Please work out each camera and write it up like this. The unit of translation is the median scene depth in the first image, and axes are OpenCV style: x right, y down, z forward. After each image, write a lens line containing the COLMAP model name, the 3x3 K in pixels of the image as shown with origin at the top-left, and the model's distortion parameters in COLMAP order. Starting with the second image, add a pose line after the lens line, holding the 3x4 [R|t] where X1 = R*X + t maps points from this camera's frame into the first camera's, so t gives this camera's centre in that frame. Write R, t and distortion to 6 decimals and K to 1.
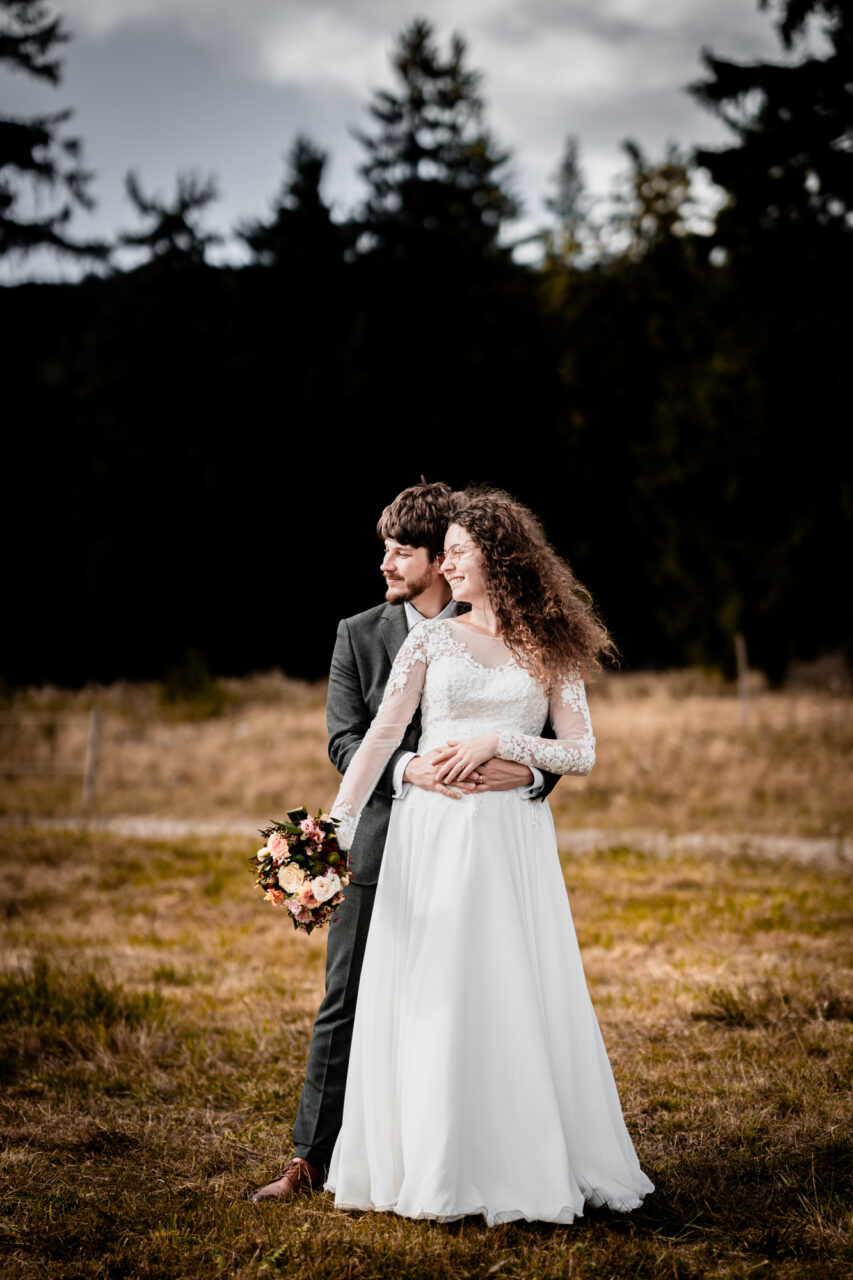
lens RADIAL K [[3223.8, 0, 426.6], [0, 3223.8, 640.2], [0, 0, 1]] dist [-0.023273, 0.000000]
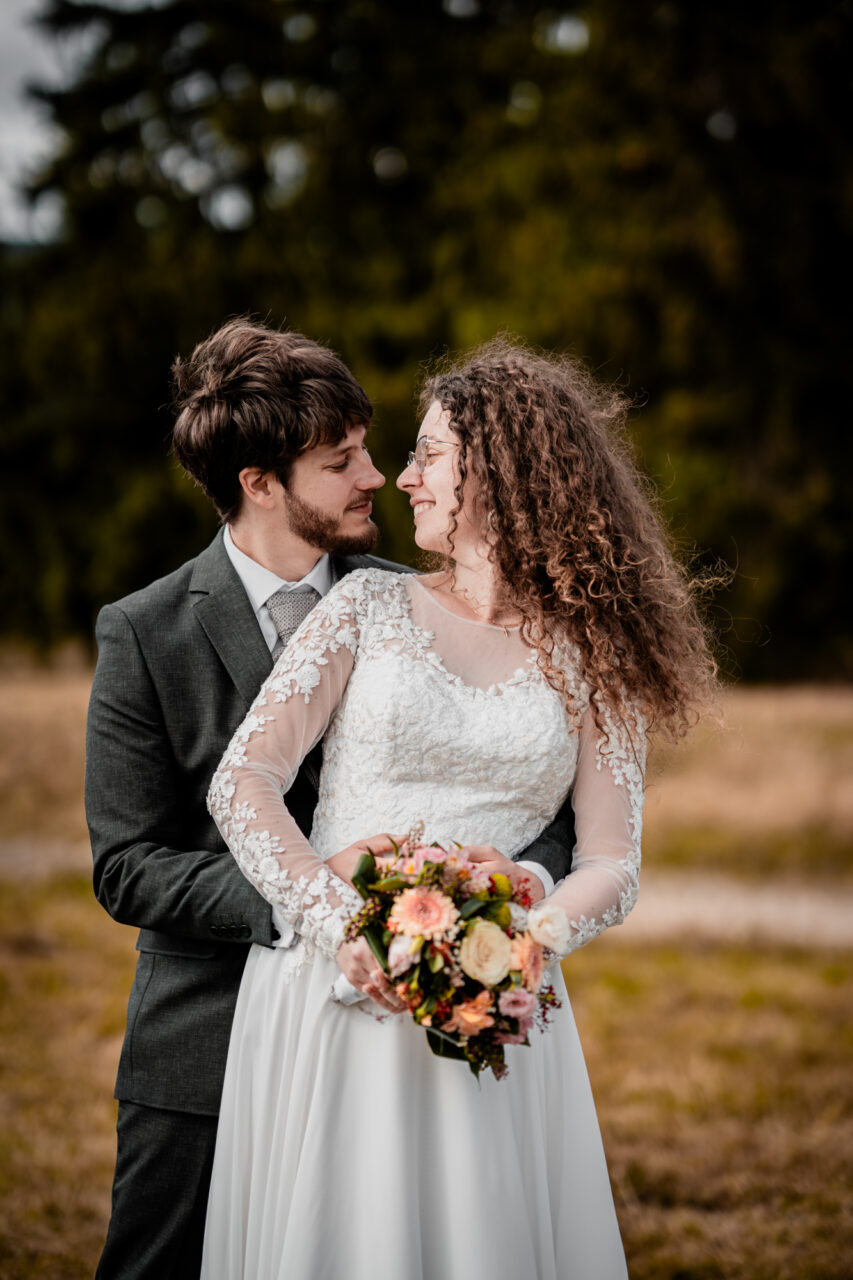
lens RADIAL K [[3223.8, 0, 426.4], [0, 3223.8, 639.5], [0, 0, 1]] dist [-0.023273, 0.000000]
pose [[0.997224, 0.074409, -0.002863, 0.012776], [-0.074266, 0.996636, 0.034660, -0.015700], [0.005432, -0.034351, 0.999395, 0.496808]]
